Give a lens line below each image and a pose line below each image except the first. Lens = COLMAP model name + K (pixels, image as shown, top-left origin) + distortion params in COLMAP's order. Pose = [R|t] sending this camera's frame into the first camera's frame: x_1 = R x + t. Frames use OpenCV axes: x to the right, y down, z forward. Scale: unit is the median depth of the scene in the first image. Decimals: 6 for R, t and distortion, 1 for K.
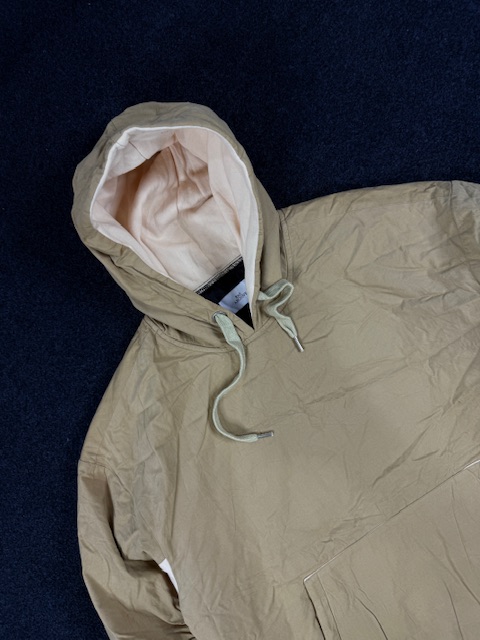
lens RADIAL K [[473.3, 0, 240.0], [0, 473.3, 320.0], [0, 0, 1]] dist [0.116413, -0.265462]
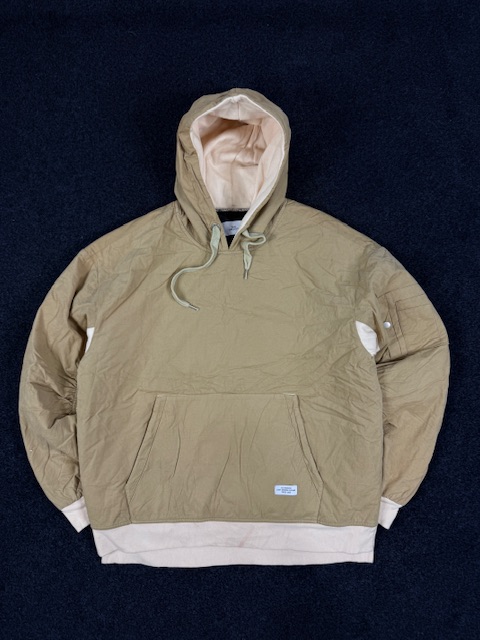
lens RADIAL K [[473.3, 0, 240.0], [0, 473.3, 320.0], [0, 0, 1]] dist [0.116413, -0.265462]
pose [[0.801188, 0.597619, 0.030816, 0.151345], [-0.593782, 0.800328, -0.083059, 0.315696], [-0.074301, 0.048248, 0.996068, -0.542423]]
